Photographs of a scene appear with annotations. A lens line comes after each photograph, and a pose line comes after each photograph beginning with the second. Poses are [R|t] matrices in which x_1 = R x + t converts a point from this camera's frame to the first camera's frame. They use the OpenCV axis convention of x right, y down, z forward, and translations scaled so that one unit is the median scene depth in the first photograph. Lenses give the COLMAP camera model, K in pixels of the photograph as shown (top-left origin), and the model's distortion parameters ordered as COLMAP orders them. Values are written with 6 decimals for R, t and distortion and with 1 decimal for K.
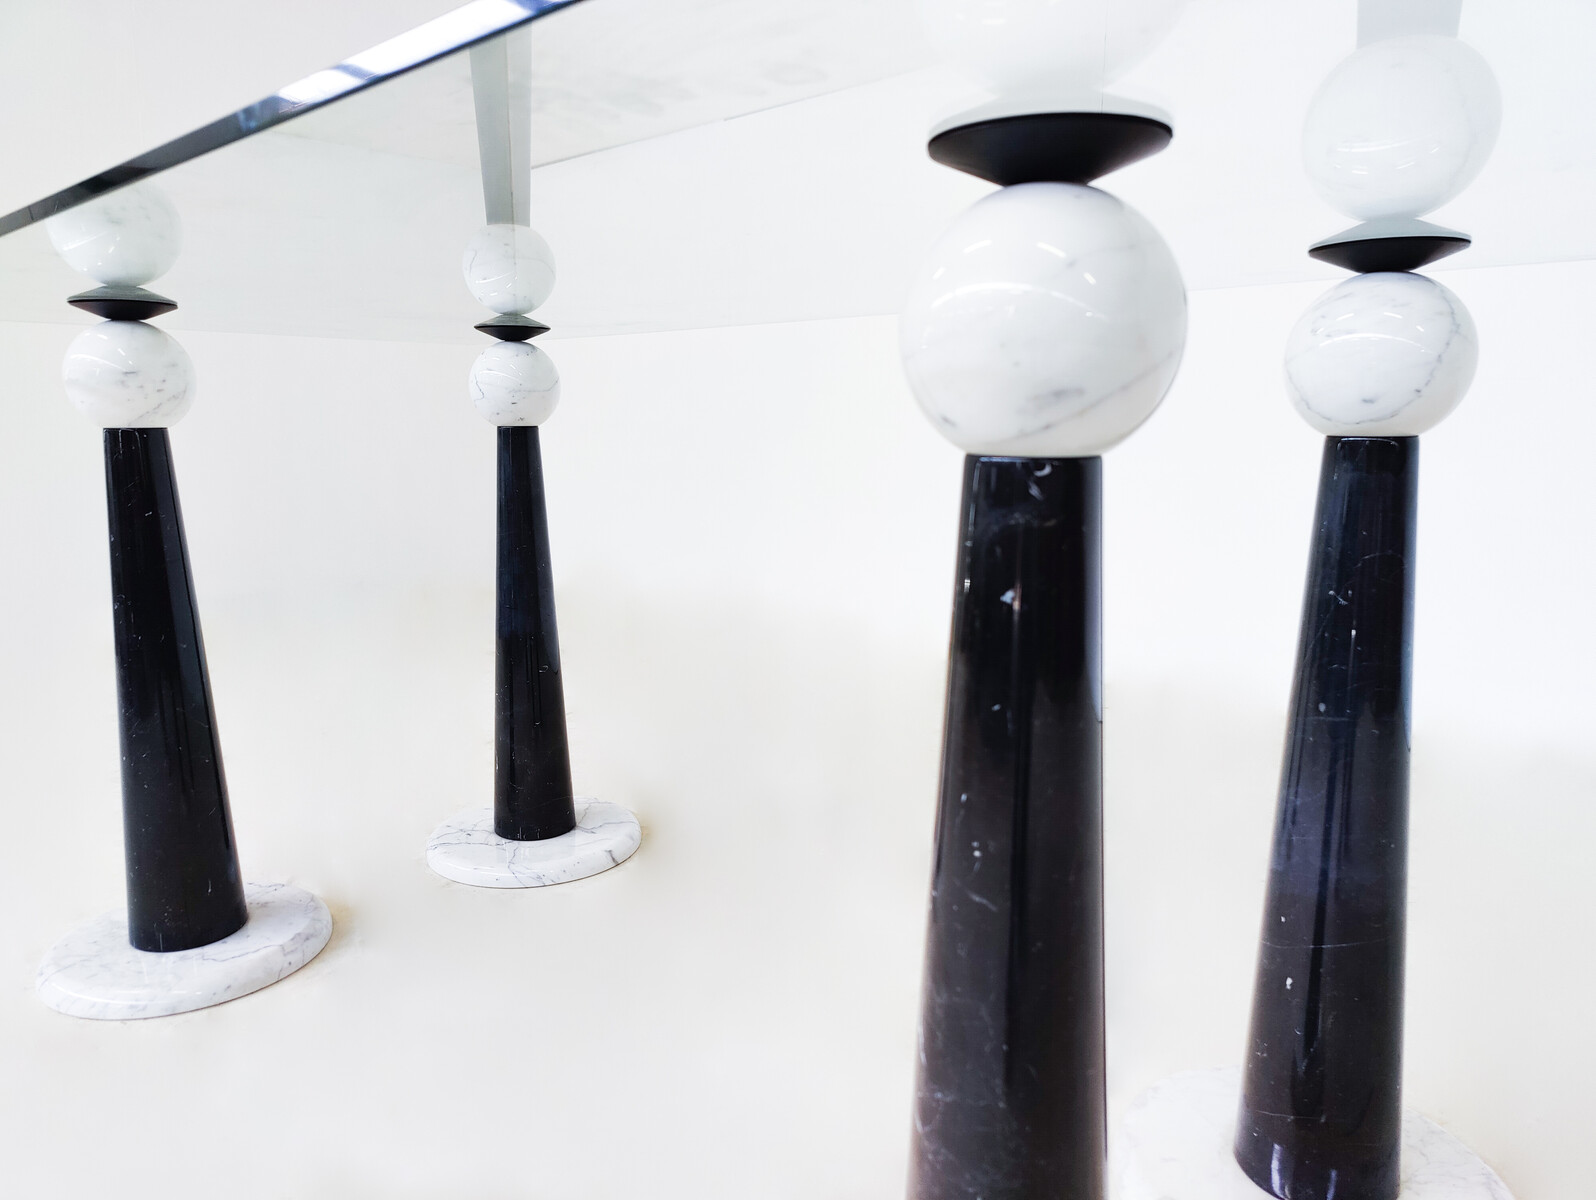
lens RADIAL K [[1141.2, 0, 805.4], [0, 1141.2, 610.7], [0, 0, 1]] dist [0.042034, -0.040238]
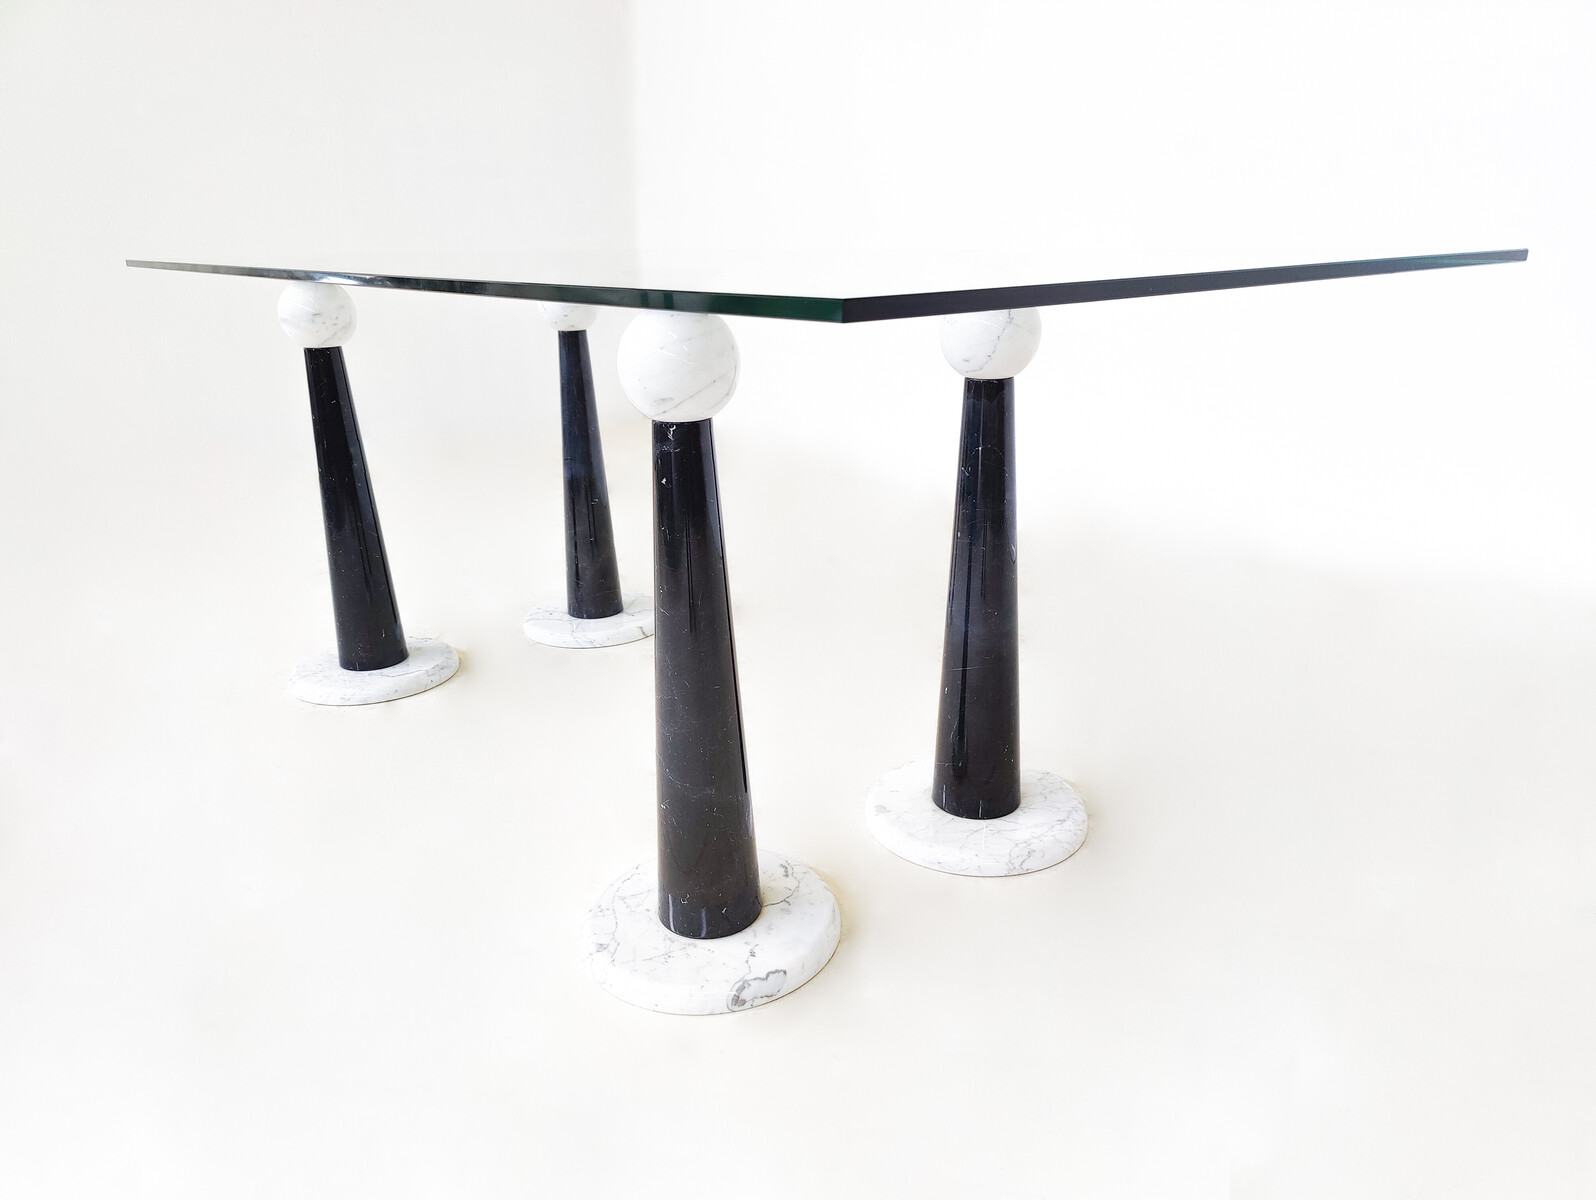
lens RADIAL K [[1141.2, 0, 798.5], [0, 1141.2, 628.4], [0, 0, 1]] dist [0.042034, -0.040238]
pose [[0.987930, 0.032354, -0.151482, 0.326687], [-0.007043, 0.986314, 0.164726, -0.041115], [0.154738, -0.161671, 0.974638, -0.517563]]
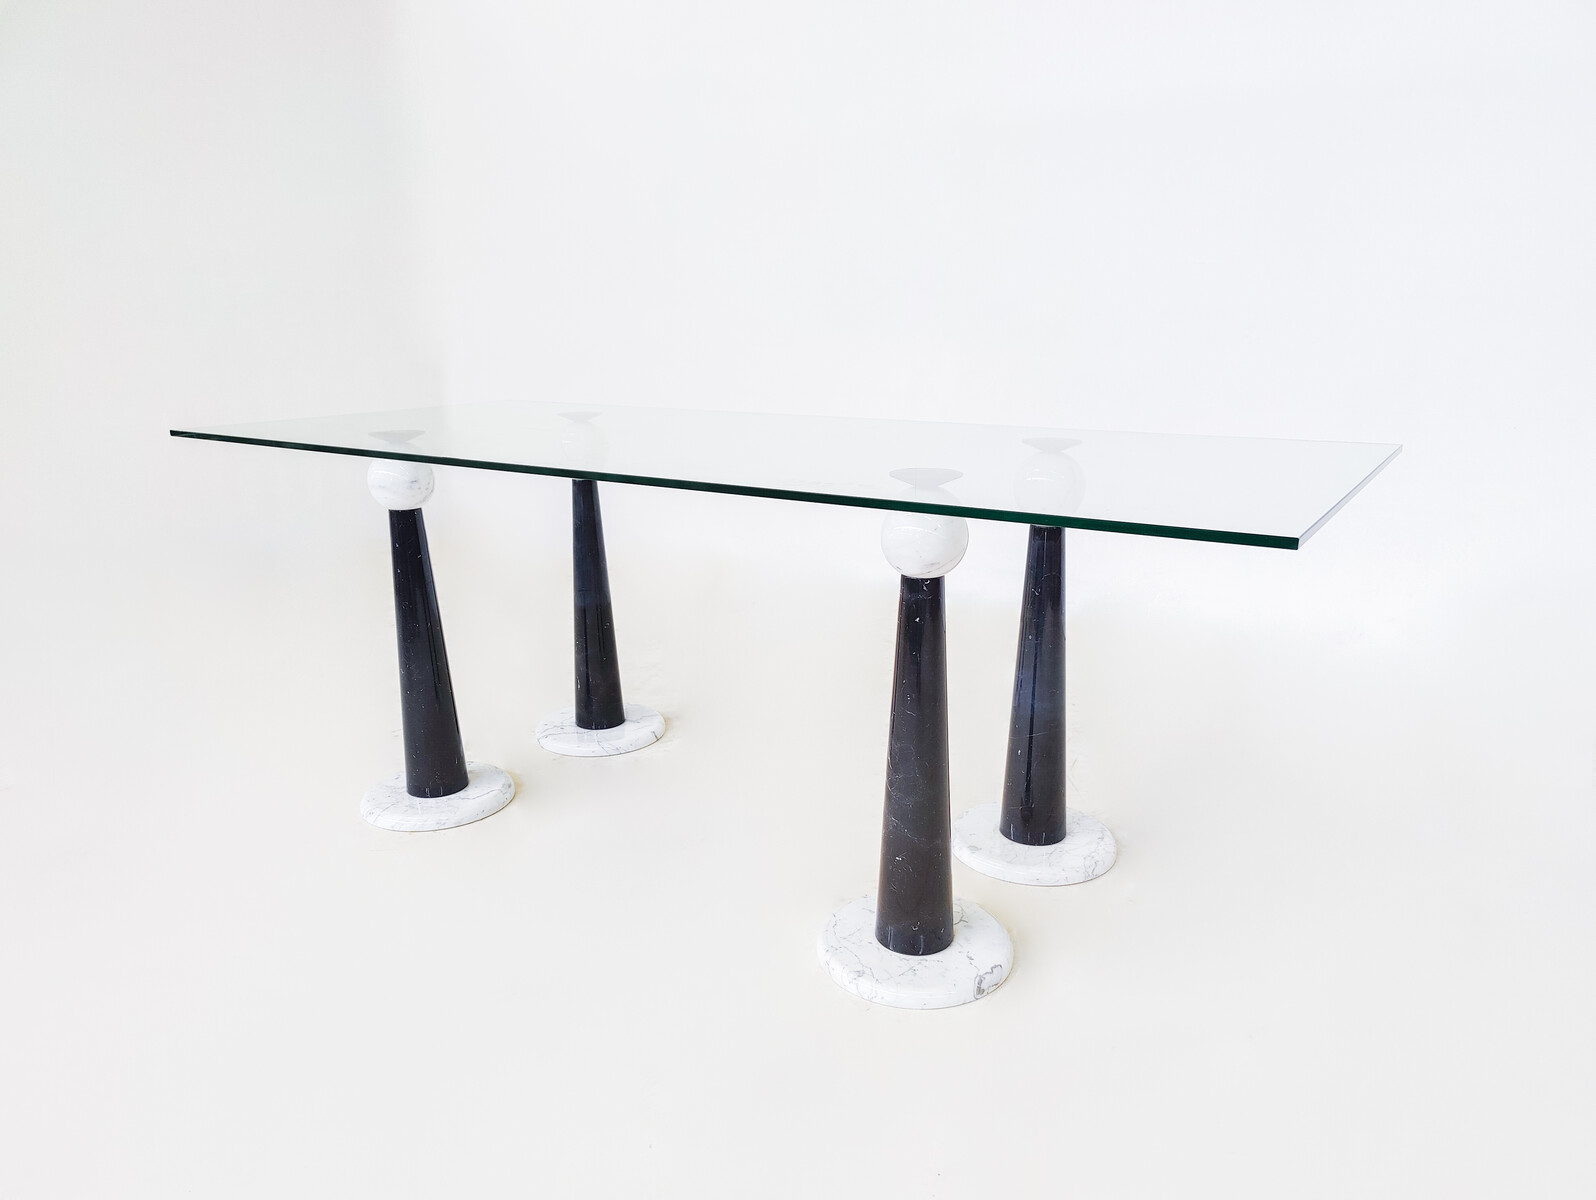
lens RADIAL K [[1141.2, 0, 821.8], [0, 1141.2, 648.6], [0, 0, 1]] dist [0.042034, -0.040238]
pose [[0.984946, -0.055451, 0.163724, -0.253831], [0.036077, 0.992236, 0.119019, -0.132119], [-0.169053, -0.111321, 0.979300, -0.869484]]
